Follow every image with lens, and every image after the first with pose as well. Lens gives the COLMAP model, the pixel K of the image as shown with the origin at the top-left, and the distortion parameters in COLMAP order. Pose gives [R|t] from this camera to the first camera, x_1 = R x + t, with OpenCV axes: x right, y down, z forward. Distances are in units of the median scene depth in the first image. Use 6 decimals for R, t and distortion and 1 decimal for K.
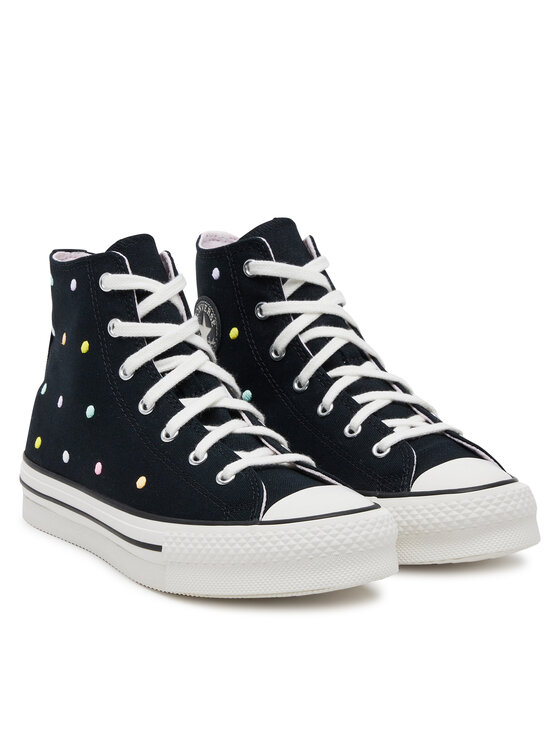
lens RADIAL K [[2196.5, 0, 280.0], [0, 2196.5, 373.2], [0, 0, 1]] dist [0.012259, 0.000000]
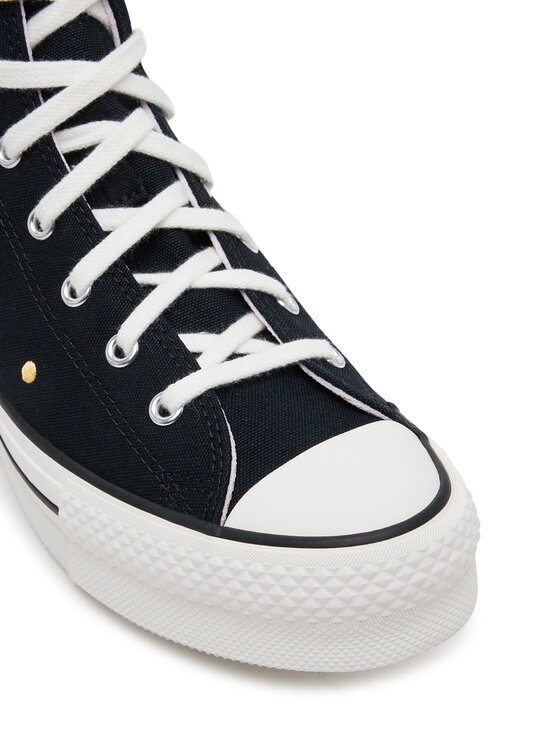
lens RADIAL K [[1281.7, 0, 280.6], [0, 1281.7, 373.0], [0, 0, 1]] dist [-0.189906, 0.000000]
pose [[0.996471, 0.025842, -0.079860, 0.027063], [0.015024, 0.881147, 0.472604, -0.104568], [0.082582, -0.472136, 0.877649, 0.707627]]
